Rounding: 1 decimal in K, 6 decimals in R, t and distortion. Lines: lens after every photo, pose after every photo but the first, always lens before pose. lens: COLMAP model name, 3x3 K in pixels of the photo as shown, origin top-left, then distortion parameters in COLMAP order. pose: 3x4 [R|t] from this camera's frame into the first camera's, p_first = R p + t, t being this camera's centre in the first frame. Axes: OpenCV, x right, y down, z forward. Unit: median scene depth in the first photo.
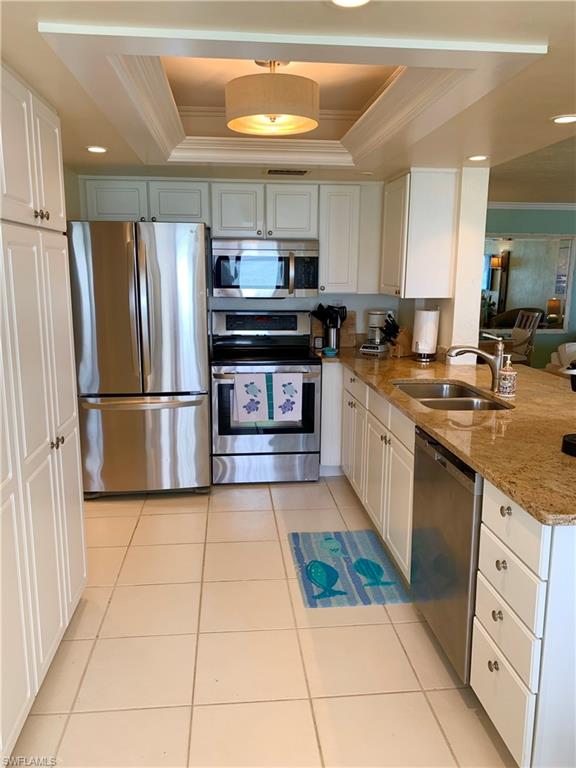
lens RADIAL K [[585.0, 0, 288.0], [0, 585.0, 384.0], [0, 0, 1]] dist [0.234912, -0.611506]
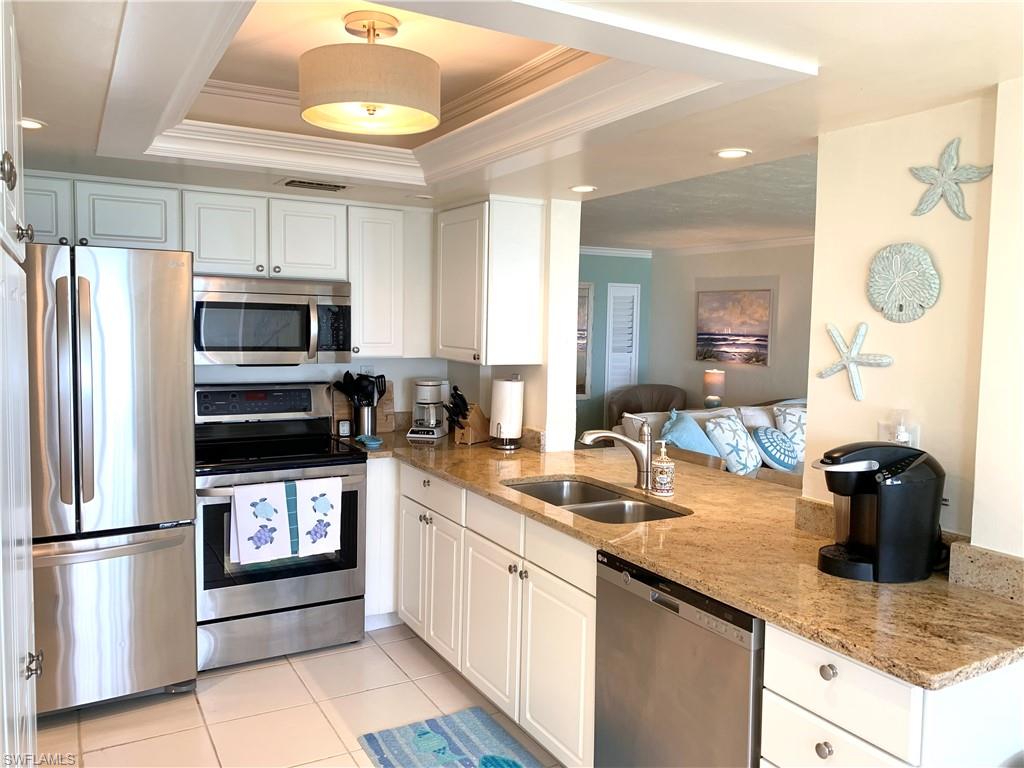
lens RADIAL K [[785.5, 0, 512.0], [0, 785.5, 384.0], [0, 0, 1]] dist [0.095108, -0.144132]
pose [[0.915248, -0.023253, 0.402218, -0.155584], [0.065144, 0.993738, -0.090785, -0.029934], [-0.397588, 0.109293, 0.911032, 0.101133]]
